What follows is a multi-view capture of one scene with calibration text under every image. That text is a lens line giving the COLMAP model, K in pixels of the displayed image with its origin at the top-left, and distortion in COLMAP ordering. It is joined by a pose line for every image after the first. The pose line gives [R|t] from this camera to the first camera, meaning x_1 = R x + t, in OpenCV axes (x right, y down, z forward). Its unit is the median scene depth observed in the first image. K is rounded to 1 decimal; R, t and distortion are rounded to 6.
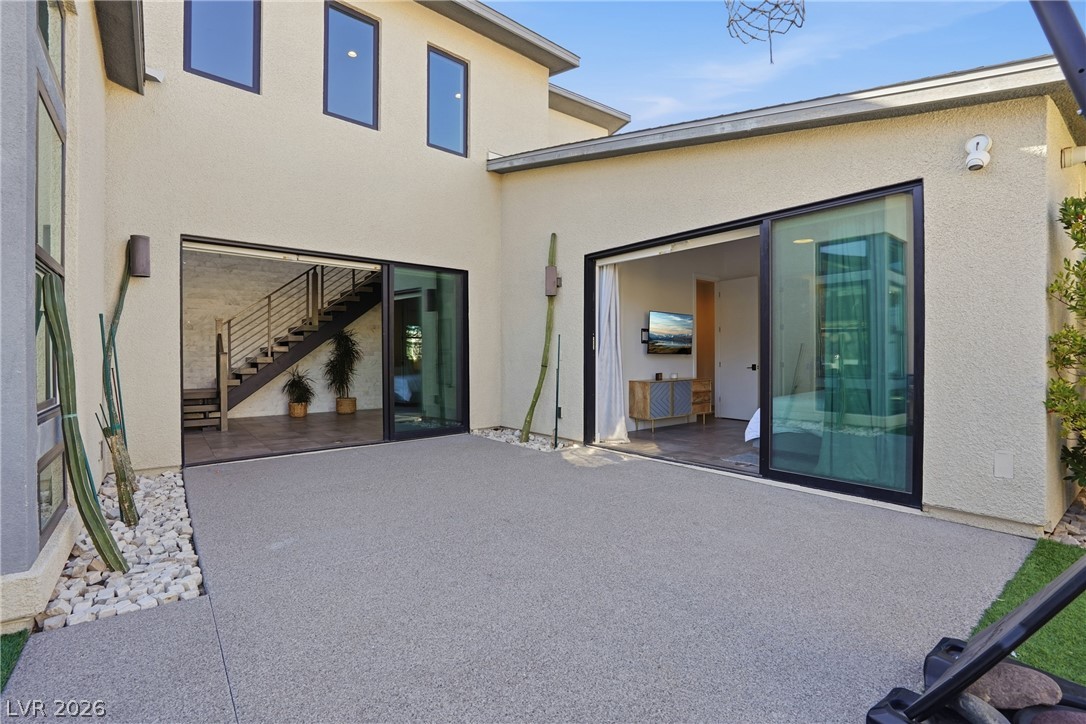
lens RADIAL K [[517.5, 0, 542.1], [0, 517.5, 355.8], [0, 0, 1]] dist [-0.001480, -0.000107]
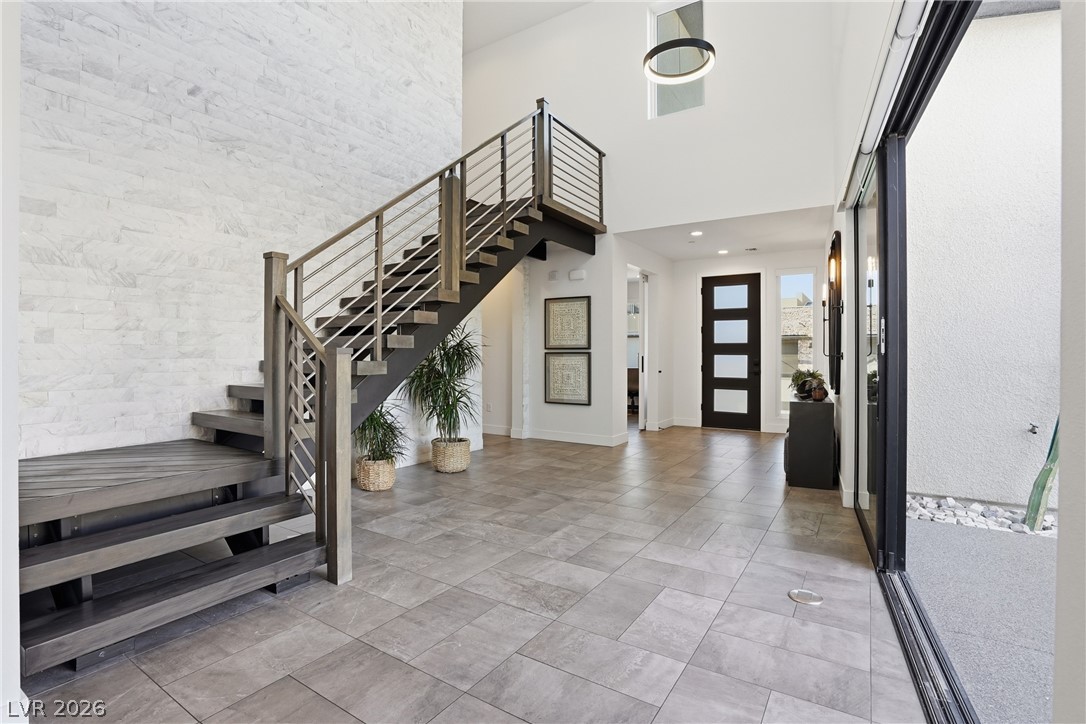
lens RADIAL K [[517.5, 0, 542.1], [0, 517.5, 355.8], [0, 0, 1]] dist [-0.001480, -0.000107]
pose [[0.936700, 0.003997, 0.350109, -0.520259], [-0.001547, 0.999972, -0.007276, 0.002046], [-0.350129, 0.006274, 0.936681, 0.533585]]
